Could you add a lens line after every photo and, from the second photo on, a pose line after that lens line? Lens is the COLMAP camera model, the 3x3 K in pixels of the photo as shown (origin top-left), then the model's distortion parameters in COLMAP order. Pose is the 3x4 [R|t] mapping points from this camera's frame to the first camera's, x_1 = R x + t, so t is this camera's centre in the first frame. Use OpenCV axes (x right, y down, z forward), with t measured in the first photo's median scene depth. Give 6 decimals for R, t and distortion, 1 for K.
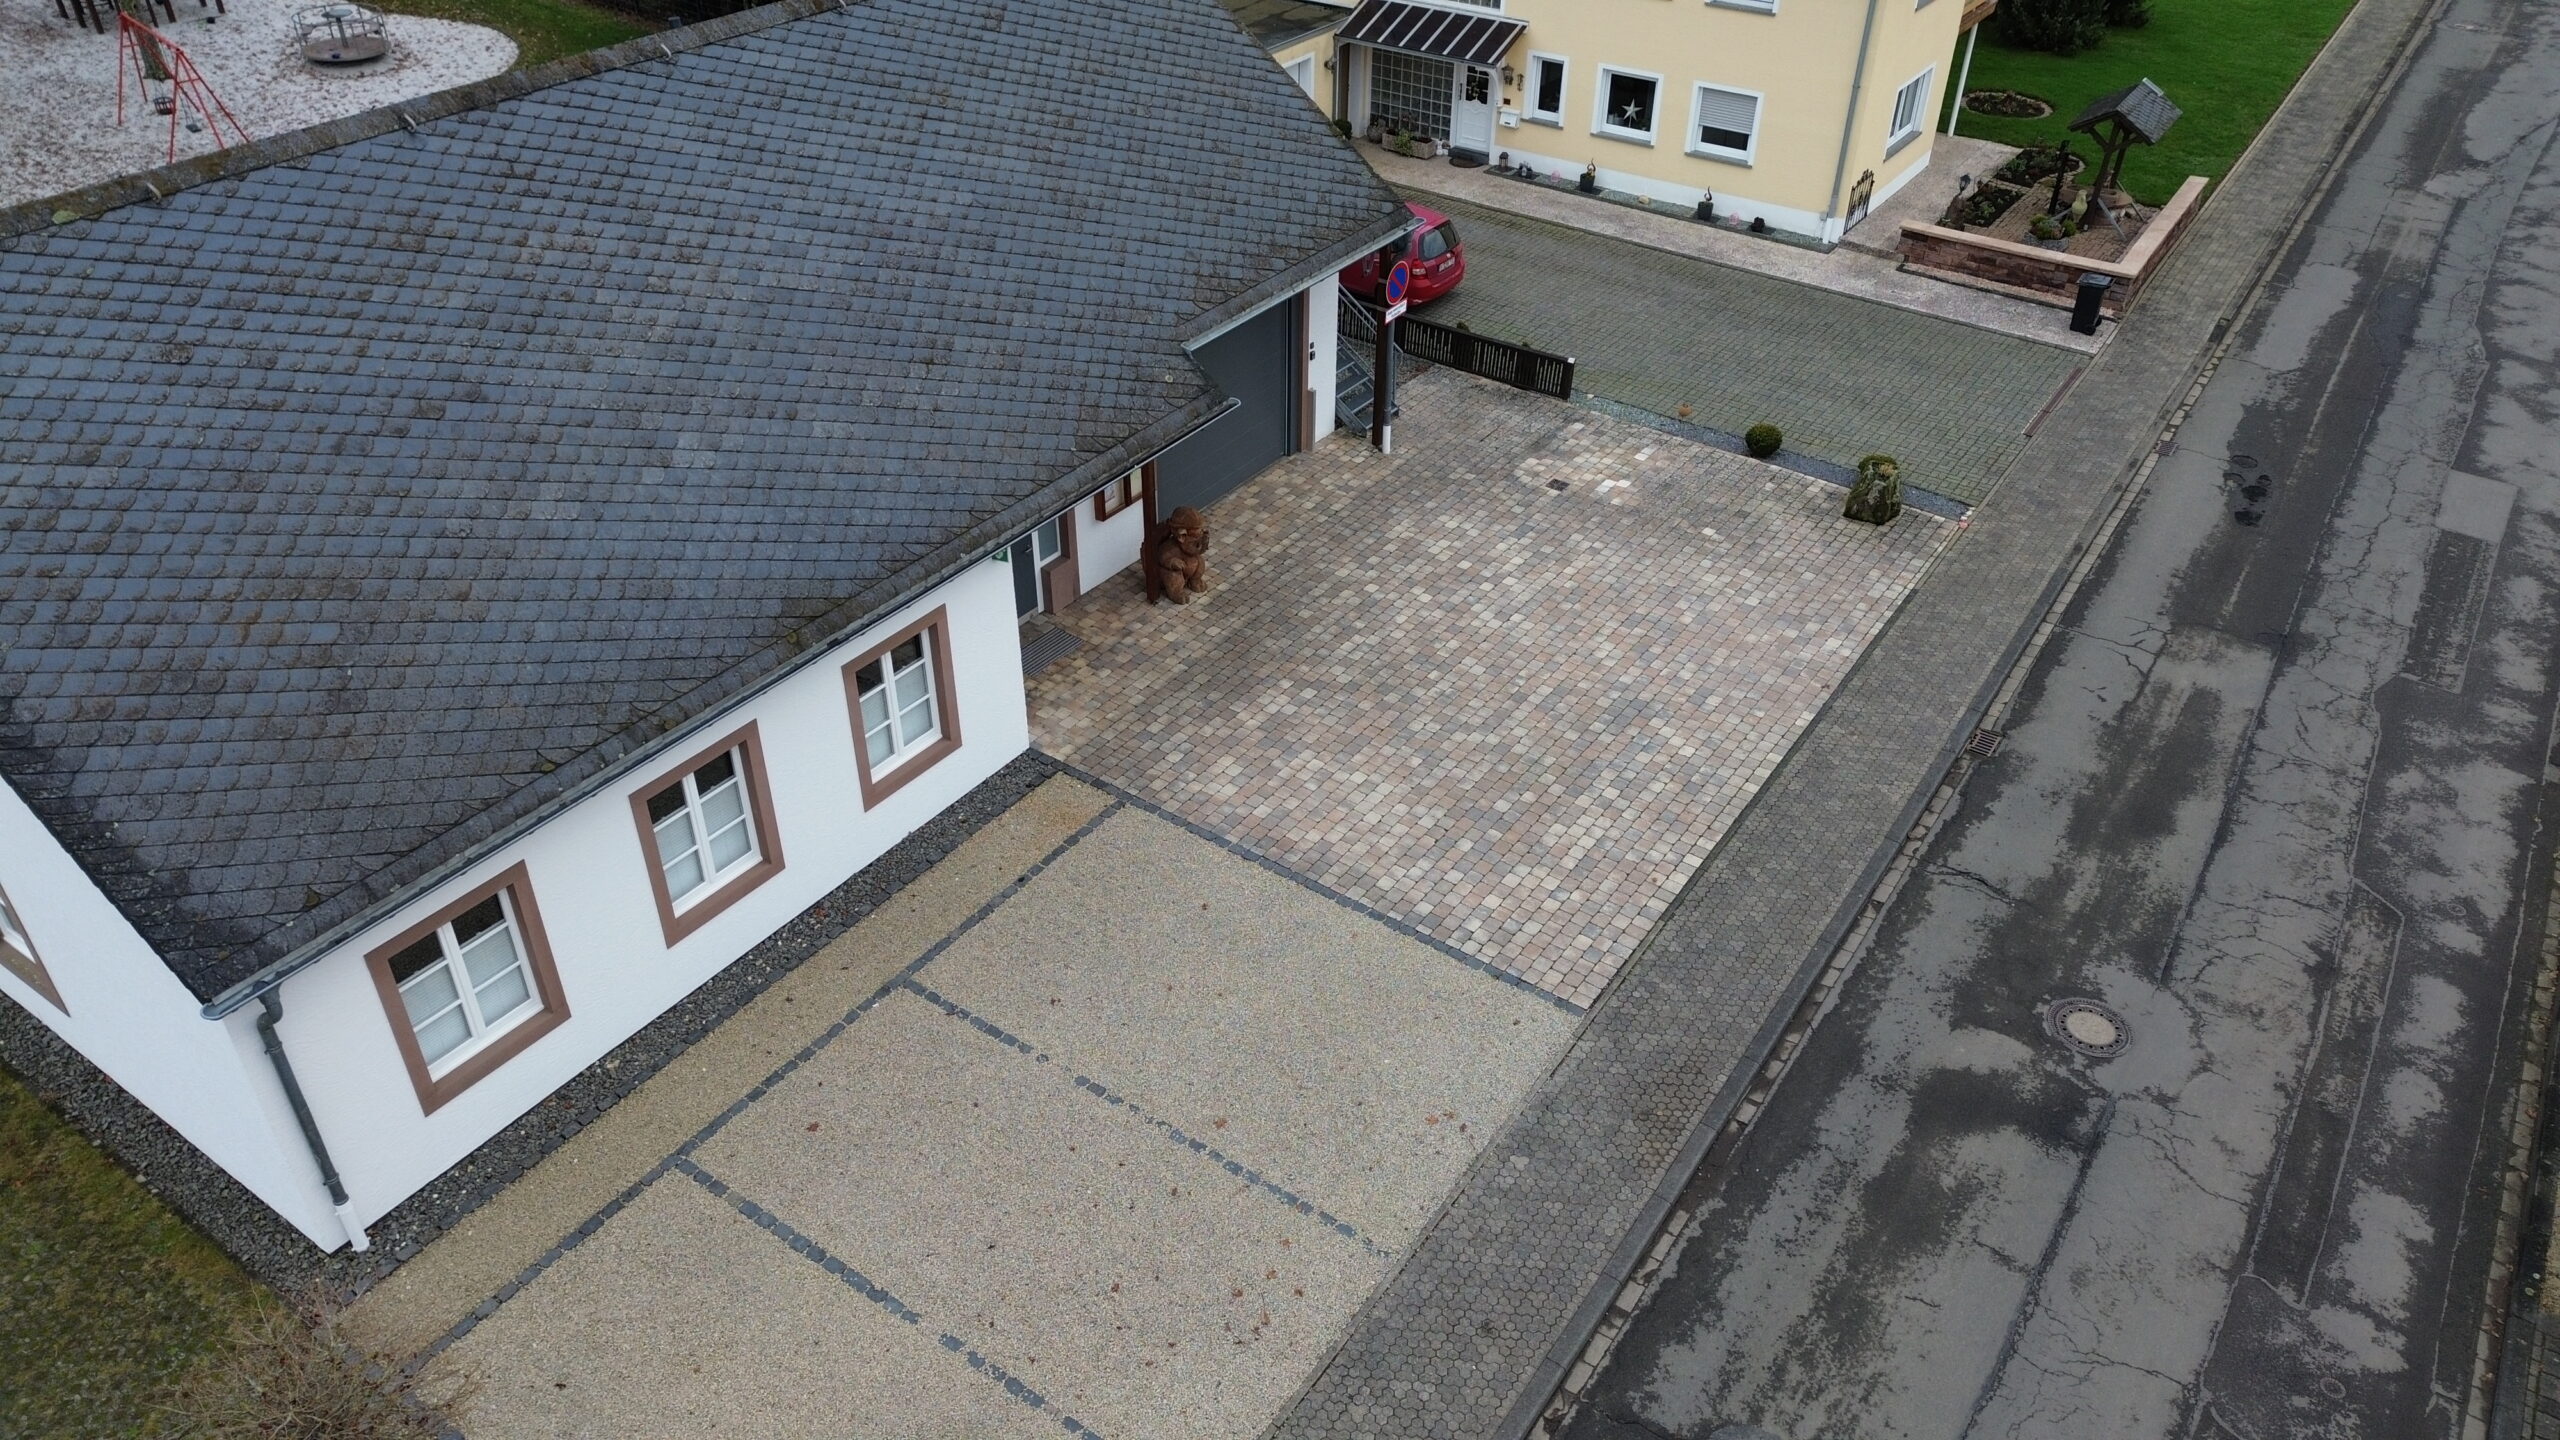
lens RADIAL K [[1783.5, 0, 1280.0], [0, 1783.5, 720.0], [0, 0, 1]] dist [0.080034, -0.078369]
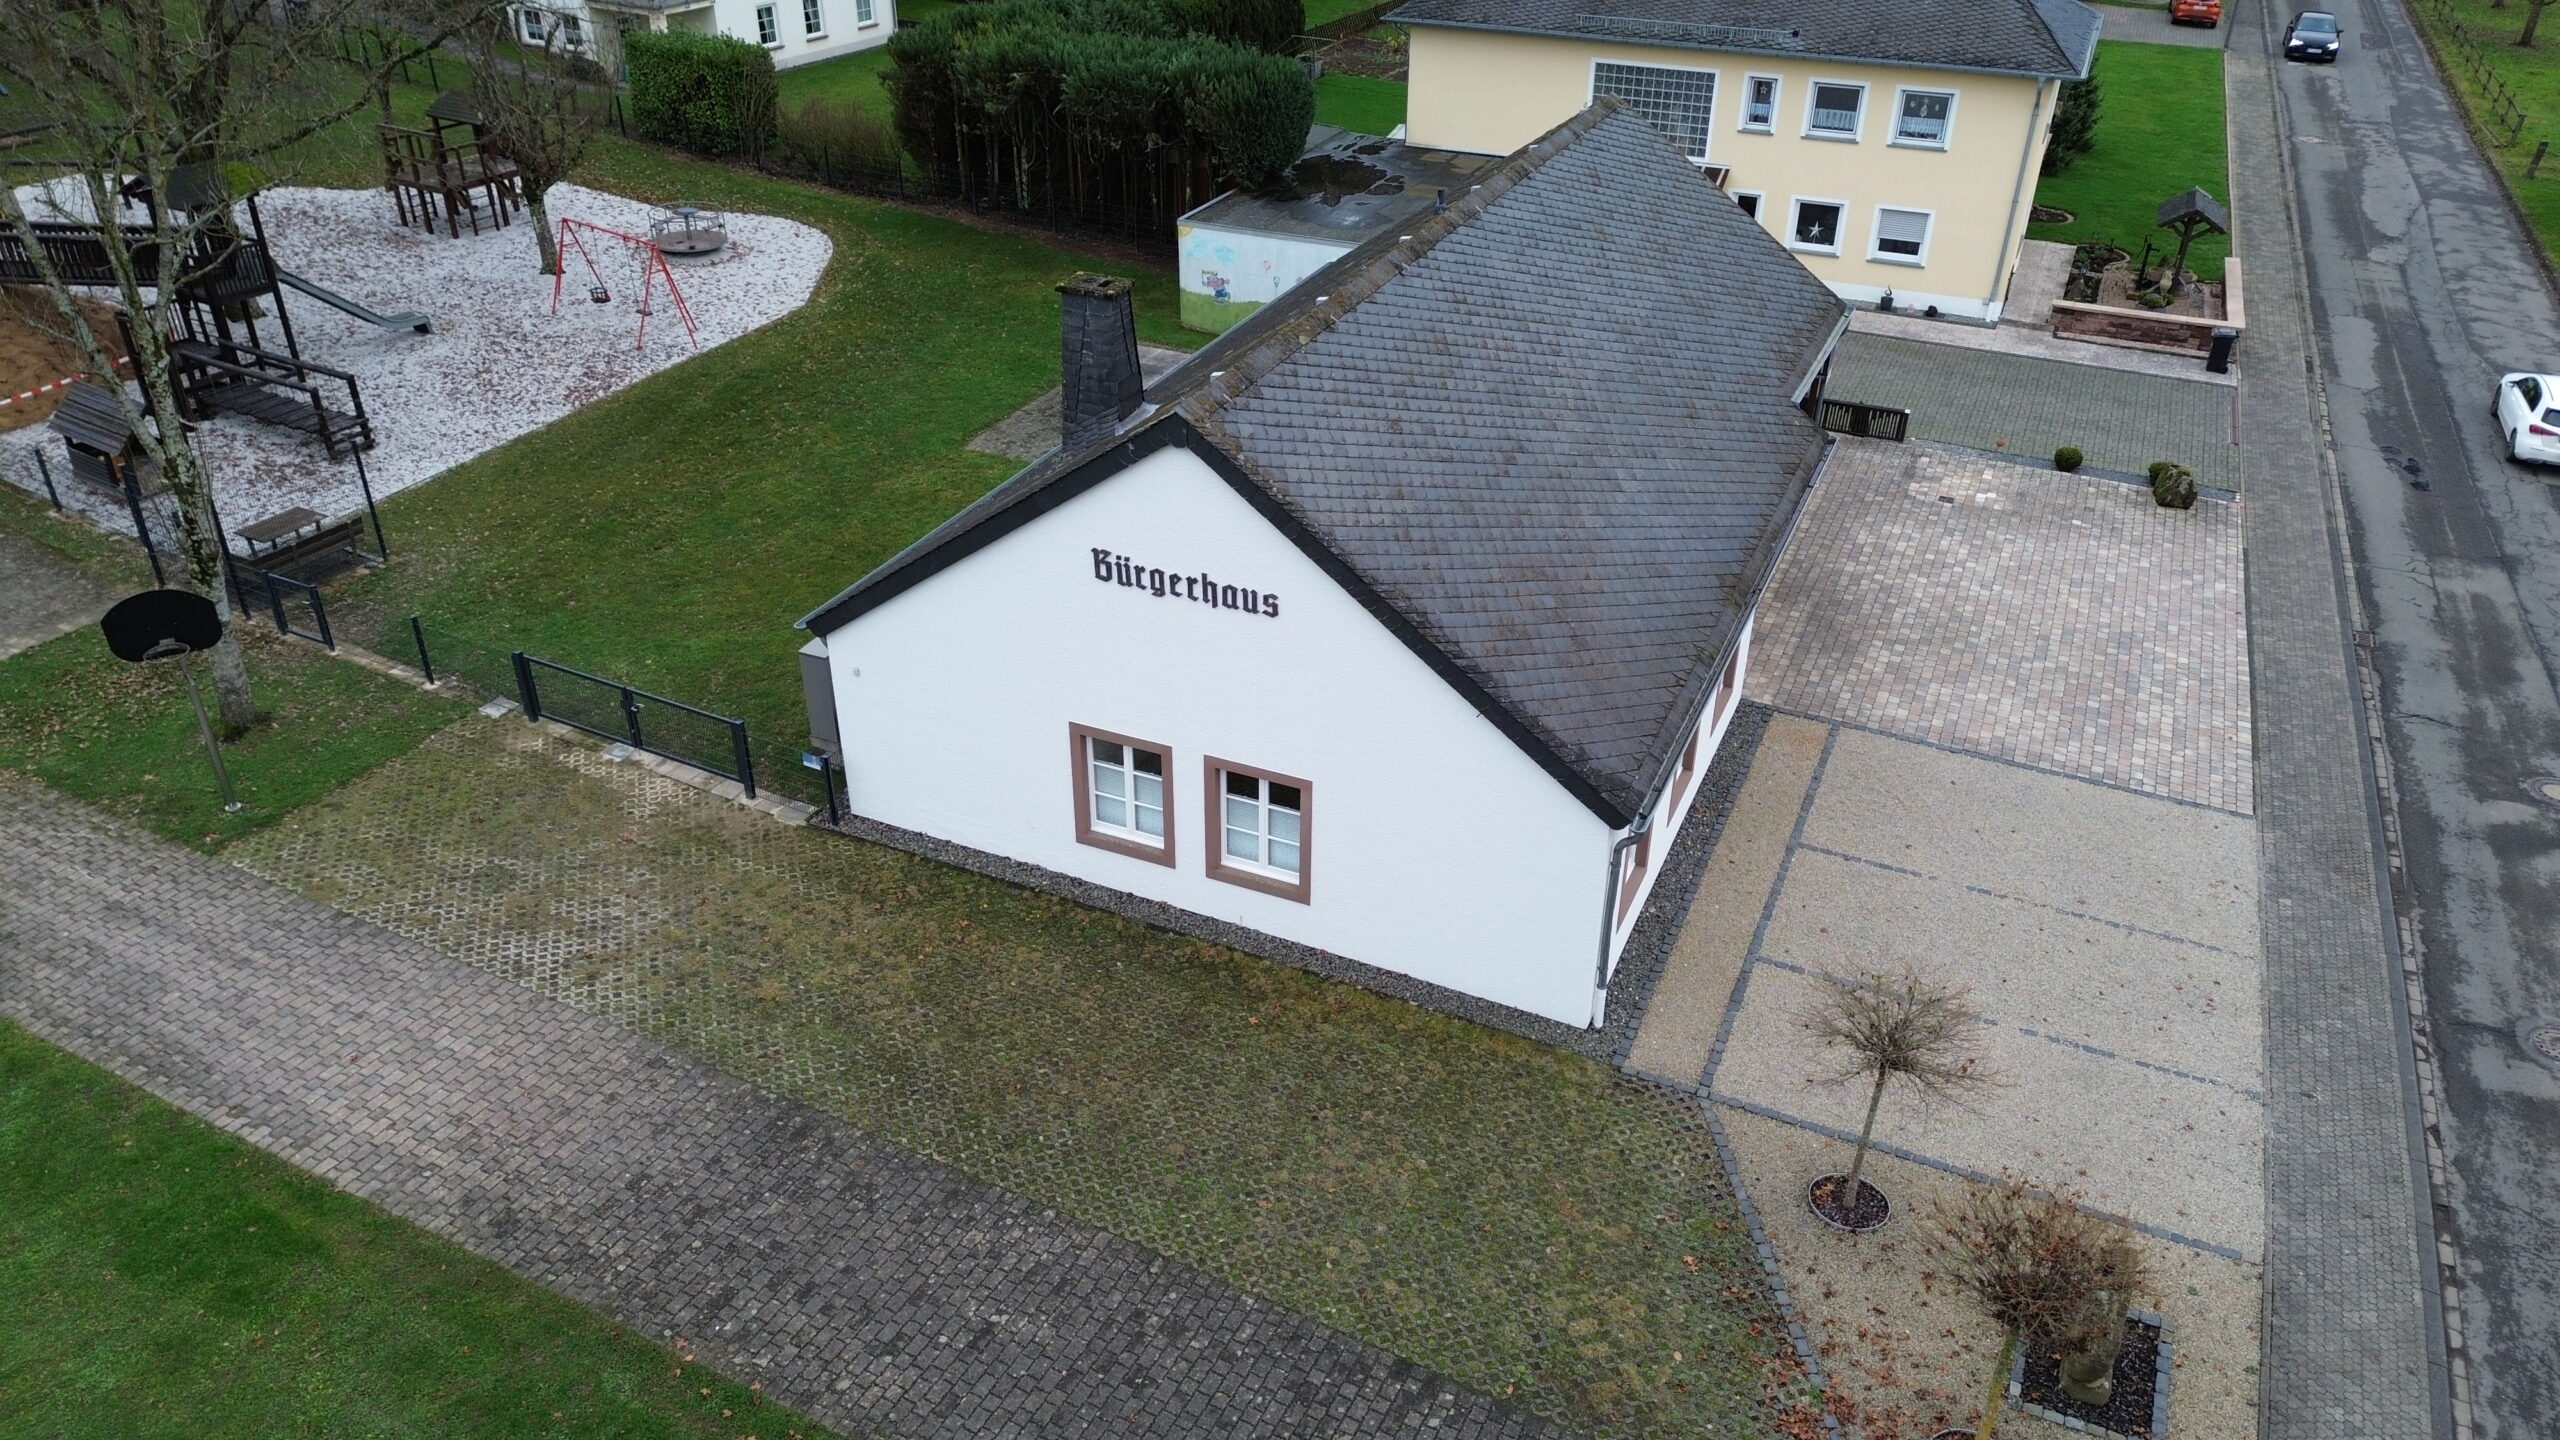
lens RADIAL K [[1783.5, 0, 1280.0], [0, 1783.5, 720.0], [0, 0, 1]] dist [0.080034, -0.078369]
pose [[0.983464, -0.092480, 0.155714, -0.457259], [0.104437, 0.992035, -0.070427, 0.059580], [-0.147961, 0.085525, 0.985288, -0.182972]]
